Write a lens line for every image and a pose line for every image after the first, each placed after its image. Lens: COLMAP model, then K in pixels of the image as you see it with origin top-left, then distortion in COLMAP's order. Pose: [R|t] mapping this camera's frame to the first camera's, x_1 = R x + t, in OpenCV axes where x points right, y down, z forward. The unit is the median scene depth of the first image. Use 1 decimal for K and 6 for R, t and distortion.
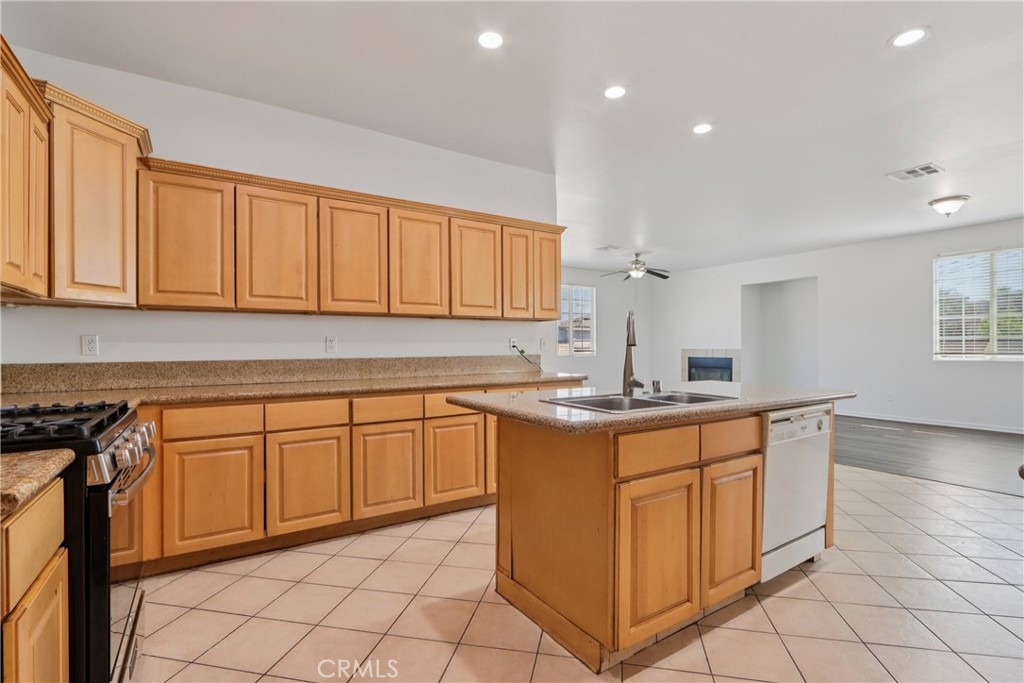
lens RADIAL K [[470.1, 0, 514.0], [0, 470.1, 348.7], [0, 0, 1]] dist [-0.010629, 0.000129]
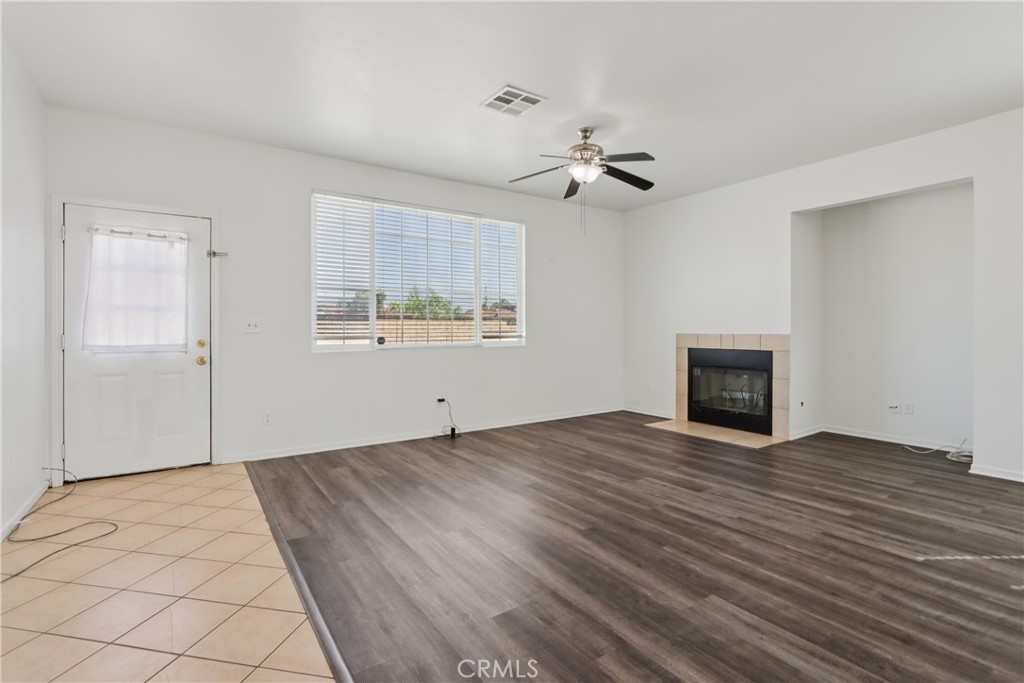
lens RADIAL K [[476.1, 0, 513.5], [0, 476.1, 336.1], [0, 0, 1]] dist [-0.003768, -0.000495]
pose [[0.999682, 0.000805, 0.025218, 0.179508], [-0.001028, 0.999960, 0.008857, -0.001784], [-0.025209, -0.008880, 0.999643, 0.530484]]
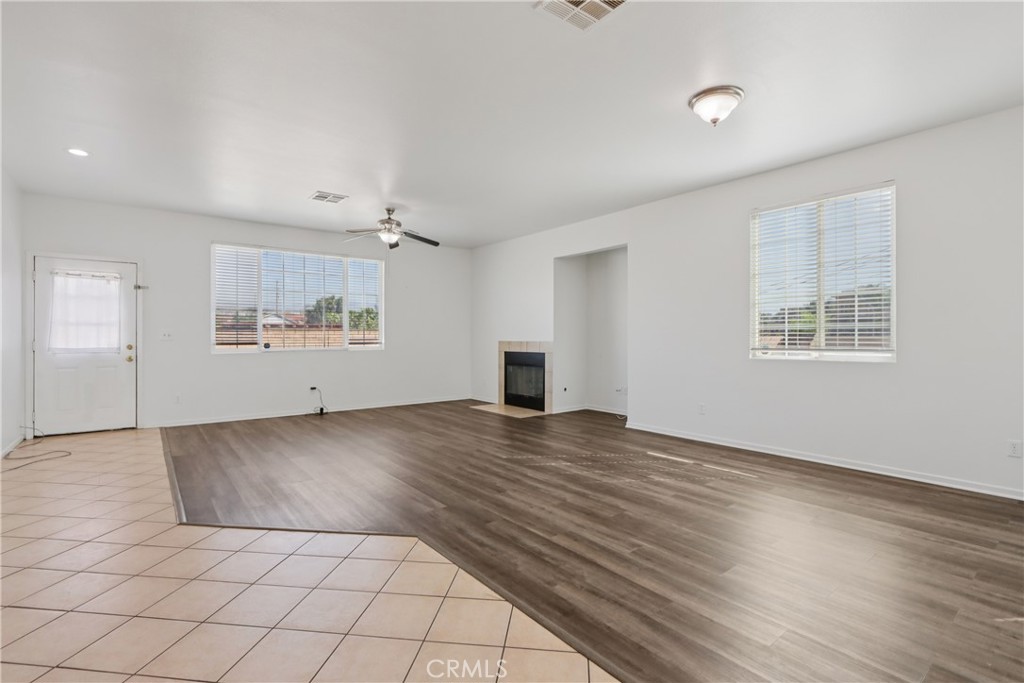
lens RADIAL K [[476.9, 0, 512.0], [0, 476.9, 341.5], [0, 0, 1]] dist [-0.001563, -0.000246]
pose [[0.996484, 0.001725, 0.083769, 0.390919], [-0.002108, 0.999988, 0.004484, -0.002916], [-0.083761, -0.004645, 0.996475, 0.253995]]
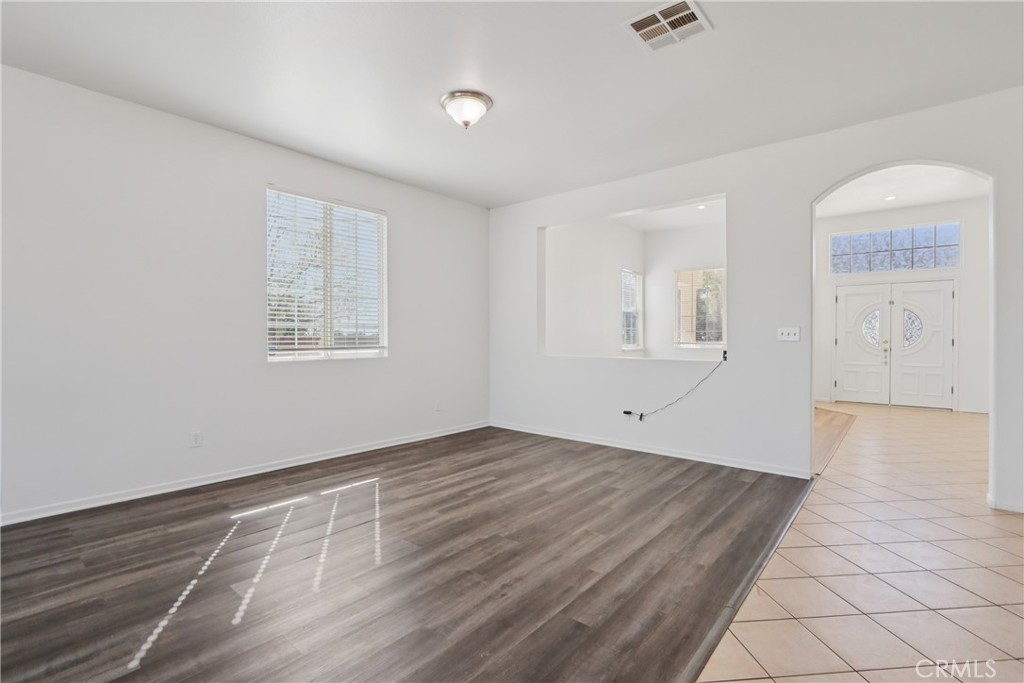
lens RADIAL K [[470.1, 0, 514.0], [0, 470.1, 348.7], [0, 0, 1]] dist [-0.010629, 0.000129]
pose [[-0.288460, -0.019463, 0.957294, 0.199519], [0.001531, 0.999783, 0.020788, -0.002850], [-0.957491, 0.007462, -0.288367, 0.708228]]
